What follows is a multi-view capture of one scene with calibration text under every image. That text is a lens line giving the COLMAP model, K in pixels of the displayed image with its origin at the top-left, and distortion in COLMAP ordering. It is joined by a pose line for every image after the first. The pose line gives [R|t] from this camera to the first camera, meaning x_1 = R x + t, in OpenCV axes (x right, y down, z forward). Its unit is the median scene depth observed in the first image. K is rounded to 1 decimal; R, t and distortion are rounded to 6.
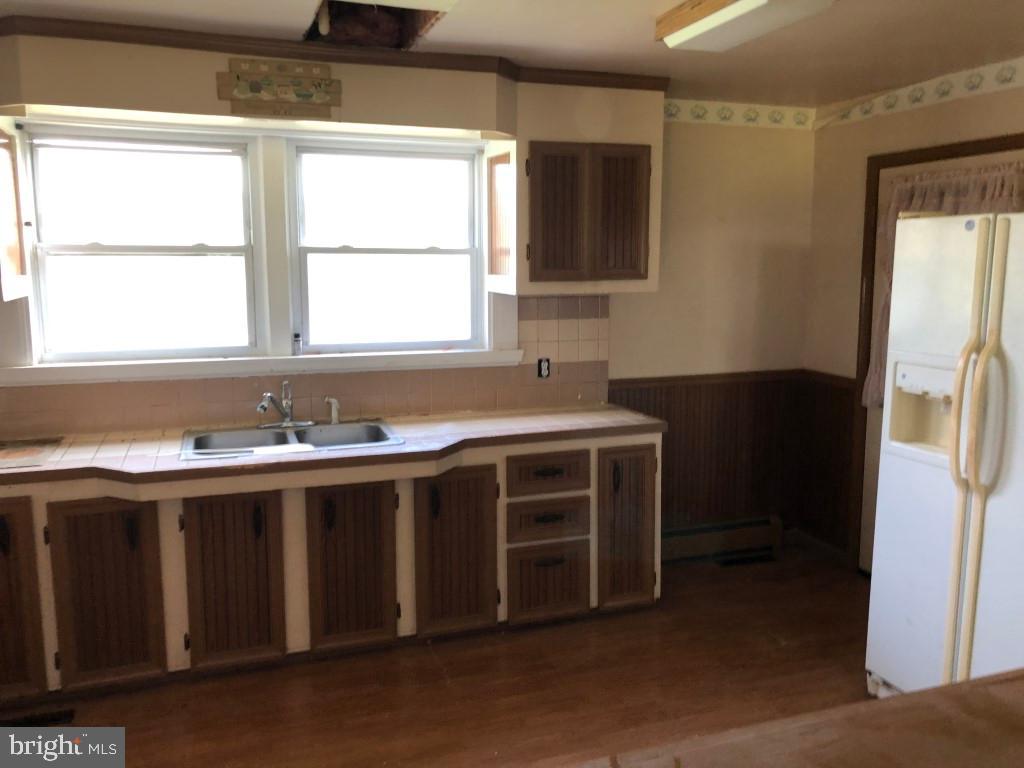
lens RADIAL K [[822.7, 0, 511.4], [0, 822.7, 379.0], [0, 0, 1]] dist [0.035072, -0.009008]
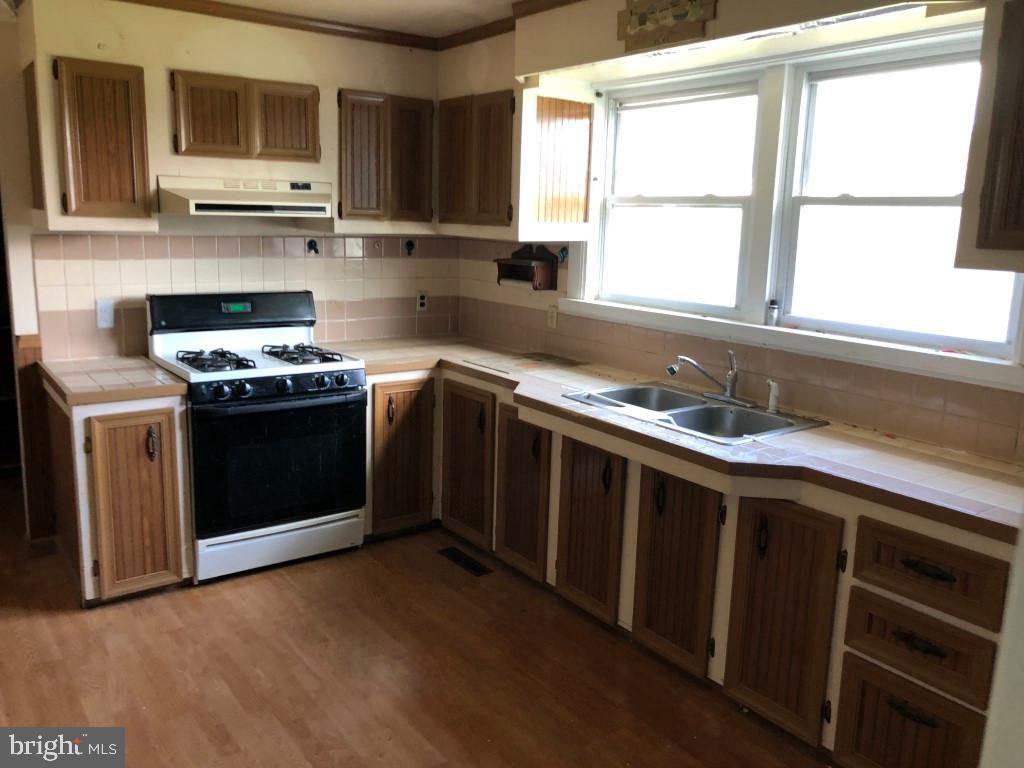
lens RADIAL K [[831.7, 0, 512.5], [0, 831.7, 378.9], [0, 0, 1]] dist [0.002317, -0.001398]
pose [[0.280587, 0.191107, -0.940611, 0.501479], [-0.165128, 0.974978, 0.148831, -0.061438], [0.945518, 0.113562, 0.305123, 0.517695]]
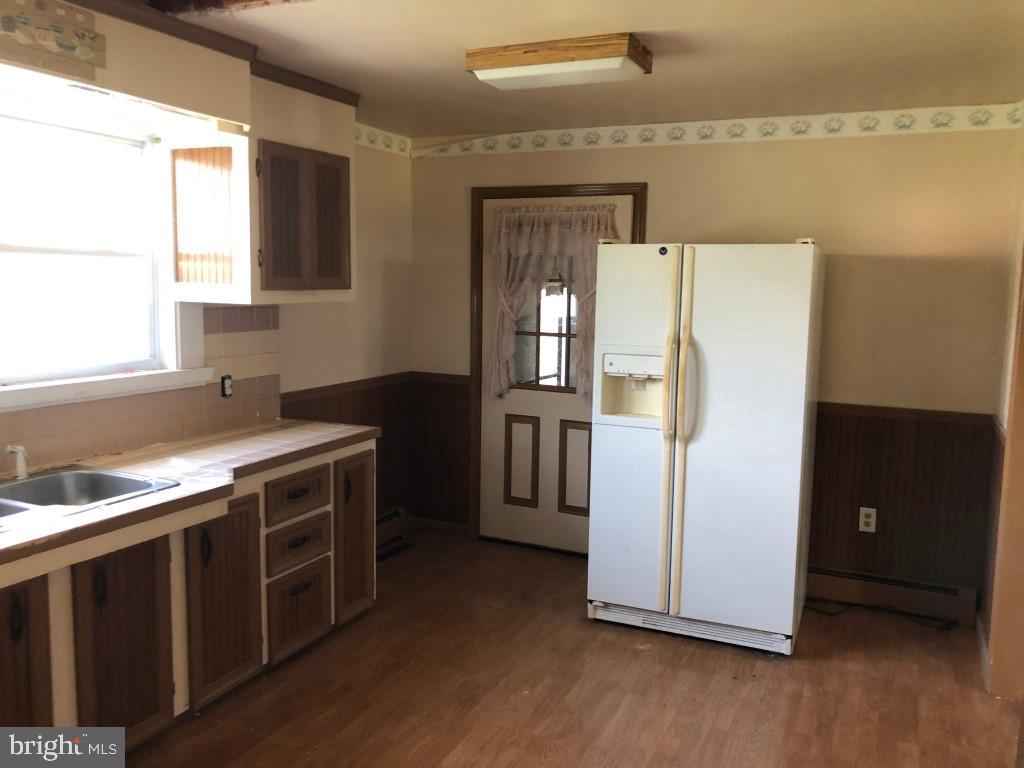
lens RADIAL K [[833.8, 0, 512.0], [0, 833.8, 384.0], [0, 0, 1]] dist [0.010676, -0.008640]
pose [[0.703131, -0.075287, 0.707064, -0.449711], [0.083913, 0.996216, 0.022629, -0.012047], [-0.706092, 0.043421, 0.706787, 0.148247]]
